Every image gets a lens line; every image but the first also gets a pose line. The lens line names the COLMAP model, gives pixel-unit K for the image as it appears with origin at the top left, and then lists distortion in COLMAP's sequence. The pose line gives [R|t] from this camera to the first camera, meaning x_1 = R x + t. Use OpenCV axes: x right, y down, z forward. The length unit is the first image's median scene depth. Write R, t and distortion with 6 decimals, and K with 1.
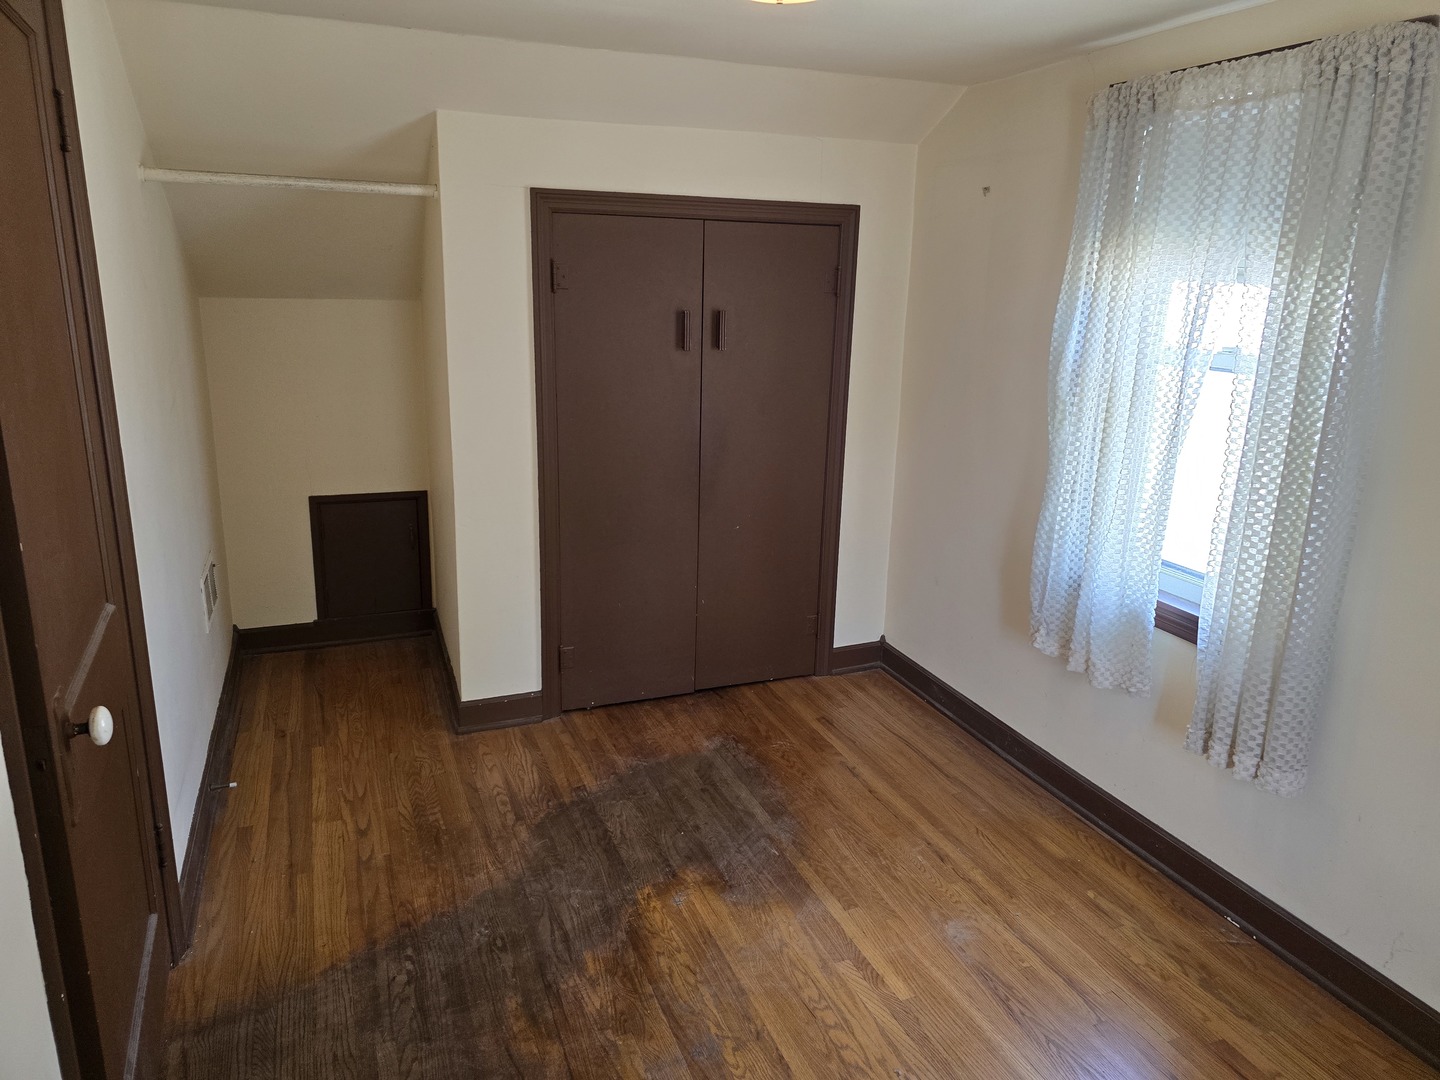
lens RADIAL K [[969.6, 0, 707.3], [0, 969.6, 519.3], [0, 0, 1]] dist [0.041096, -0.040580]
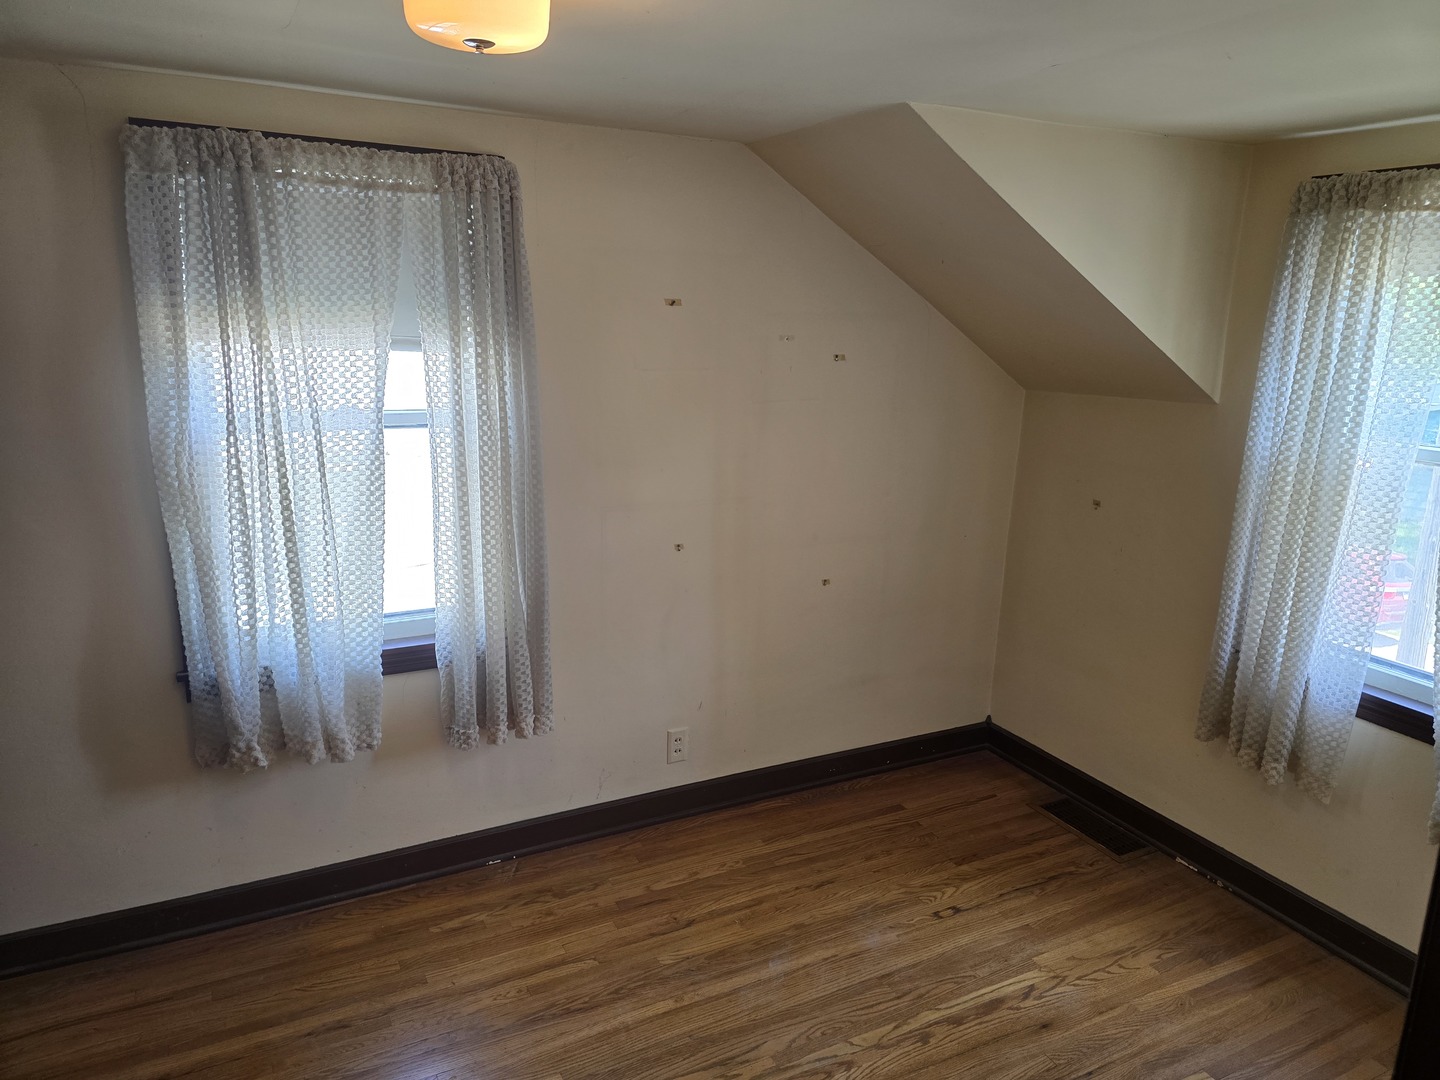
lens RADIAL K [[969.6, 0, 711.2], [0, 969.6, 540.2], [0, 0, 1]] dist [0.041096, -0.040580]
pose [[-0.086271, -0.249769, 0.964455, -0.579891], [0.233261, 0.936092, 0.263289, -0.231554], [-0.968580, 0.247684, -0.022496, 0.677505]]
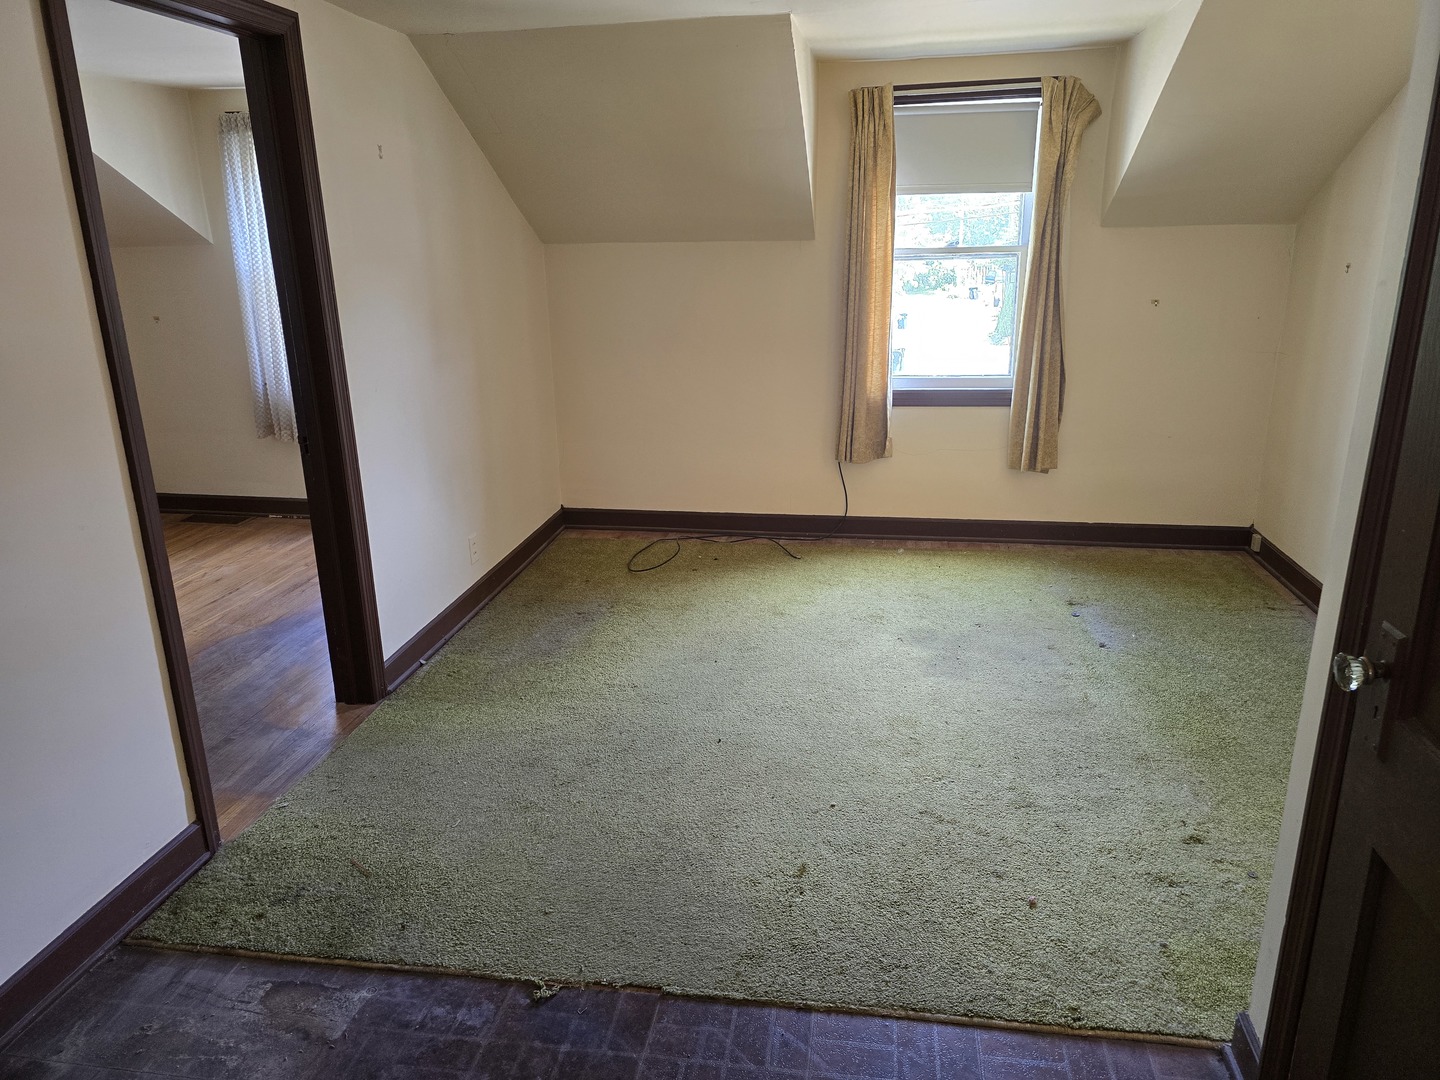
lens RADIAL K [[969.6, 0, 725.4], [0, 969.6, 531.2], [0, 0, 1]] dist [0.041096, -0.040580]
pose [[-0.855678, -0.163447, 0.491019, -1.468295], [0.124953, 0.855489, 0.502519, -0.310641], [-0.502197, 0.491349, -0.711600, 1.228411]]
